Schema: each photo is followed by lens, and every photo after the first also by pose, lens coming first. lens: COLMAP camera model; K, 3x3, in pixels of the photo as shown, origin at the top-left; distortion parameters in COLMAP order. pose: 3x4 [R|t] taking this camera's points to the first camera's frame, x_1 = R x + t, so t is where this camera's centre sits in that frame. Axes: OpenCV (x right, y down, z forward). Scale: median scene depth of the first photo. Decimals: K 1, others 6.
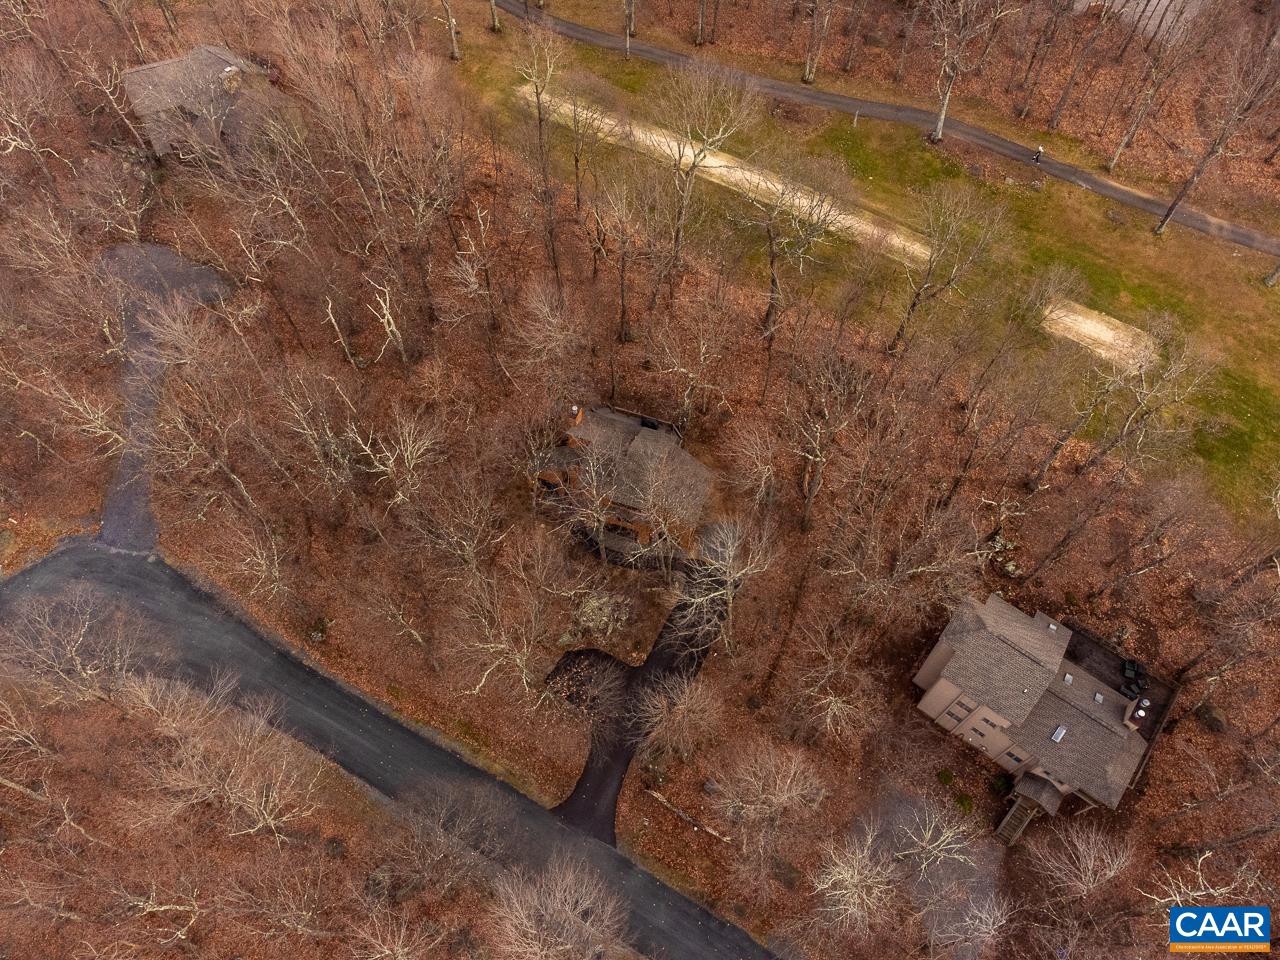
lens RADIAL K [[906.5, 0, 640.4], [0, 906.5, 460.3], [0, 0, 1]] dist [0.032156, -0.004284]
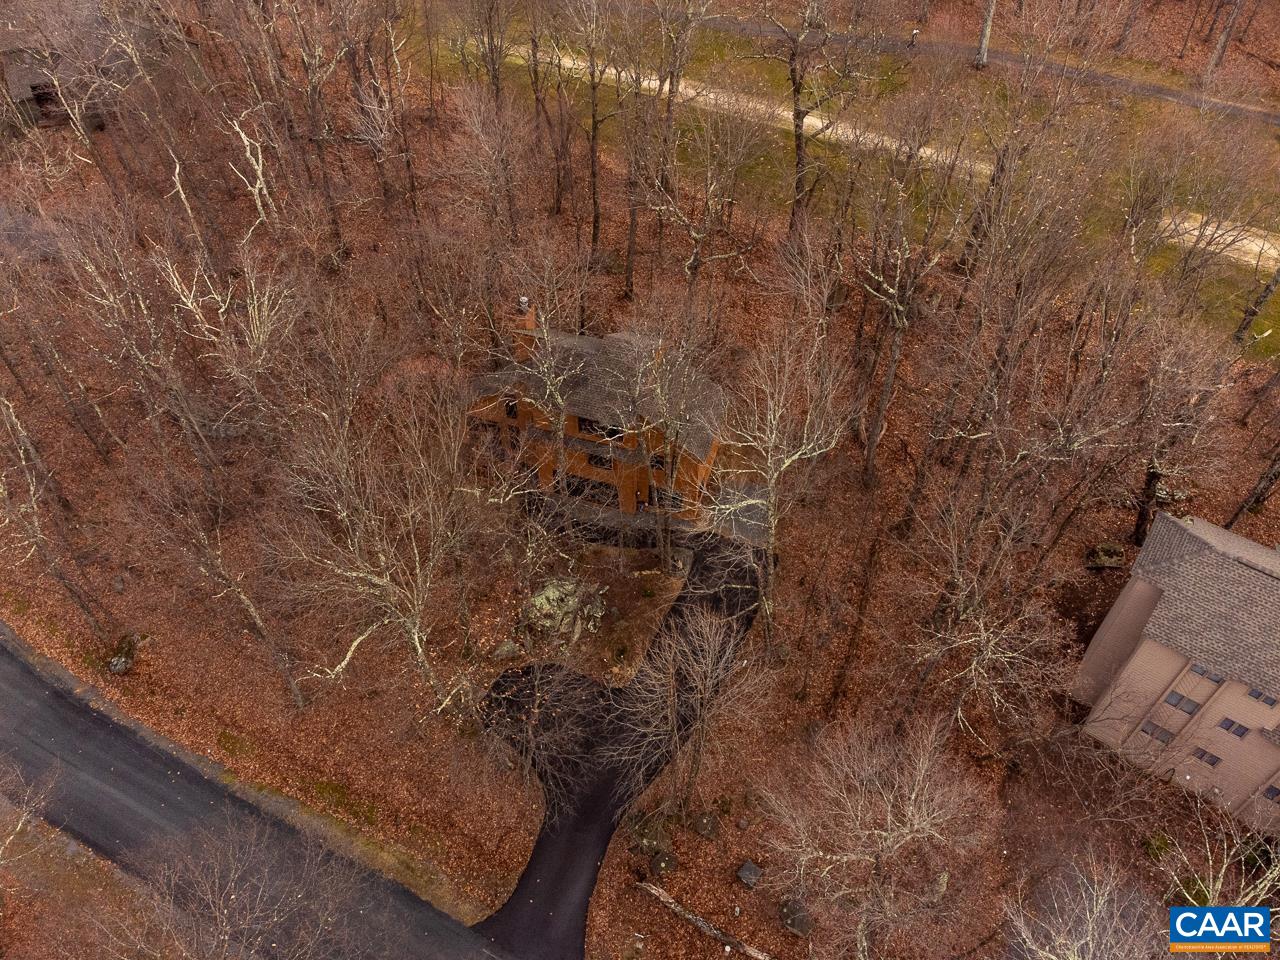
lens RADIAL K [[907.0, 0, 640.0], [0, 907.0, 480.0], [0, 0, 1]] dist [-0.005393, 0.055962]
pose [[0.999747, -0.015259, 0.016516, 0.001710], [0.018525, 0.975245, -0.220349, 0.226643], [-0.012745, 0.220599, 0.975281, 0.361792]]
